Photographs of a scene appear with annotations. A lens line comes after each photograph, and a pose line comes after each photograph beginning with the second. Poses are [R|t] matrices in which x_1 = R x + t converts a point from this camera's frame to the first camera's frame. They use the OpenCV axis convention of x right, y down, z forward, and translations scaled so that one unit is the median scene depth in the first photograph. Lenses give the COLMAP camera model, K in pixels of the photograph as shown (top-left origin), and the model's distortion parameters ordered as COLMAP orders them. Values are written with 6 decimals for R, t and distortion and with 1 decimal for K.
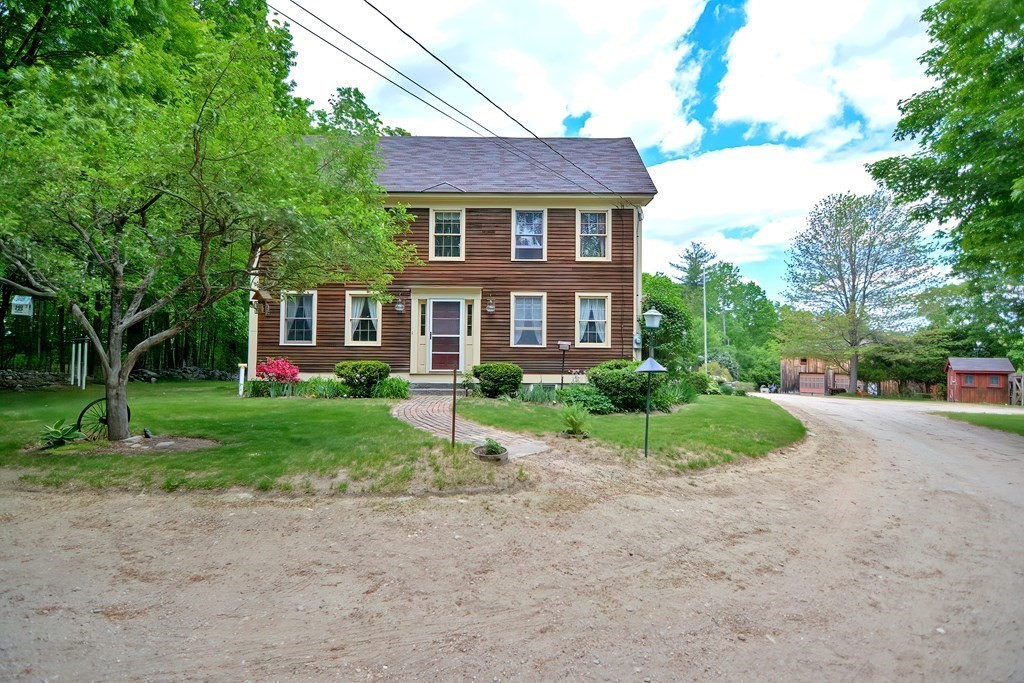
lens RADIAL K [[493.6, 0, 566.7], [0, 493.6, 348.2], [0, 0, 1]] dist [-0.007479, -0.008113]
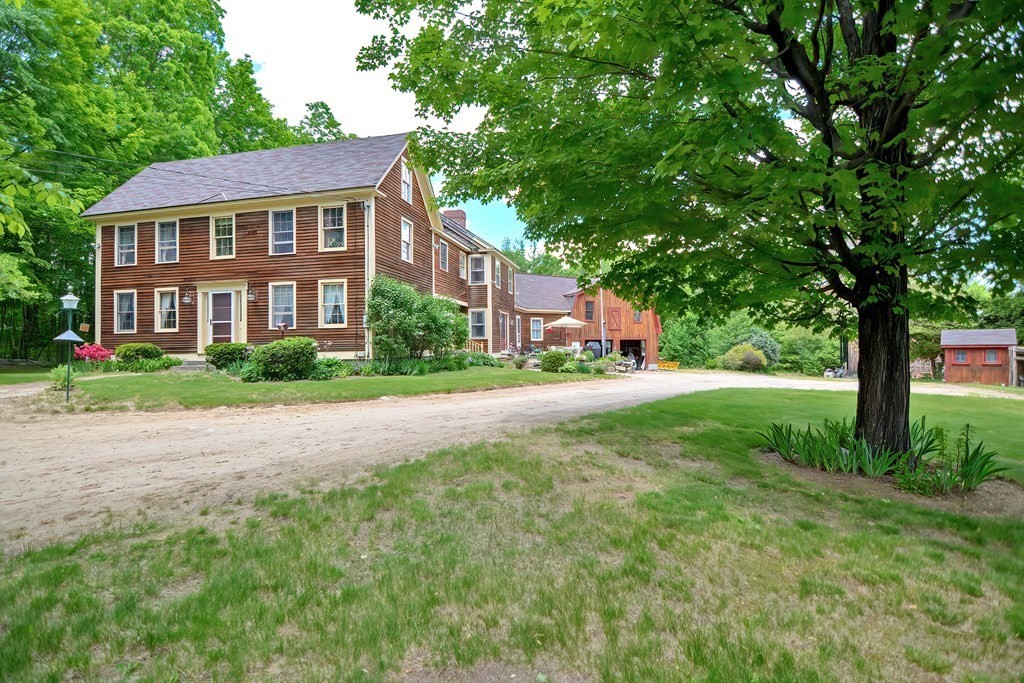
lens RADIAL K [[493.6, 0, 489.1], [0, 493.6, 349.6], [0, 0, 1]] dist [-0.007479, -0.008113]
pose [[0.972973, -0.019620, -0.230083, 0.655543], [0.026499, 0.999288, 0.026846, 0.027288], [0.229393, -0.032217, 0.972801, -0.020075]]
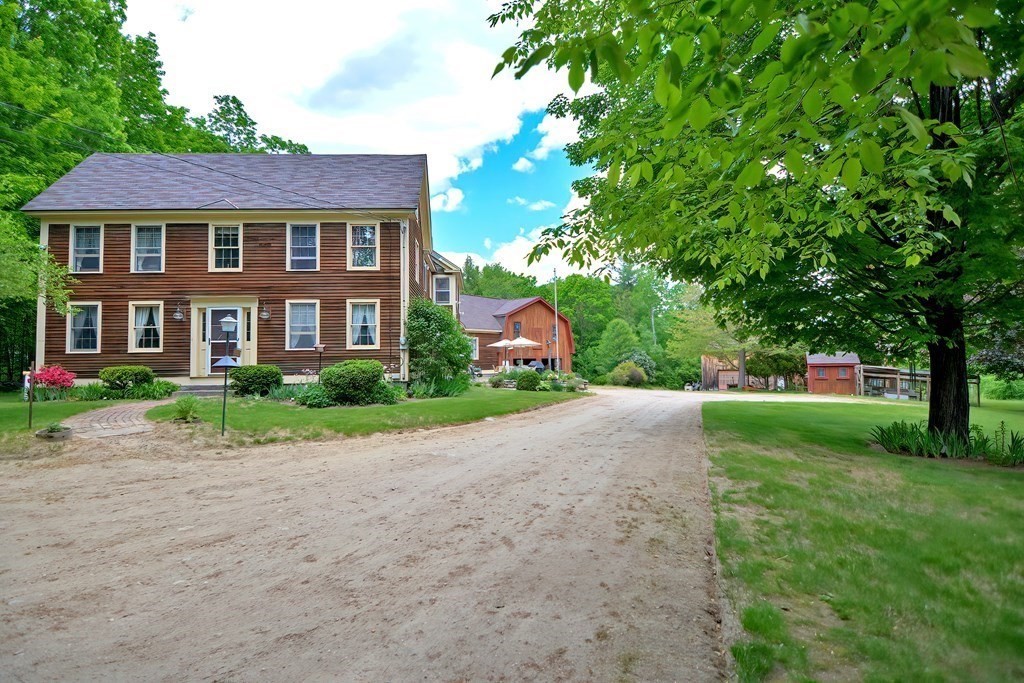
lens RADIAL K [[493.6, 0, 526.2], [0, 493.6, 348.9], [0, 0, 1]] dist [-0.007479, -0.008113]
pose [[0.997918, -0.021566, 0.060783, 0.343834], [0.021820, 0.999756, -0.003509, 0.009264], [-0.060692, 0.004828, 0.998145, -0.111792]]
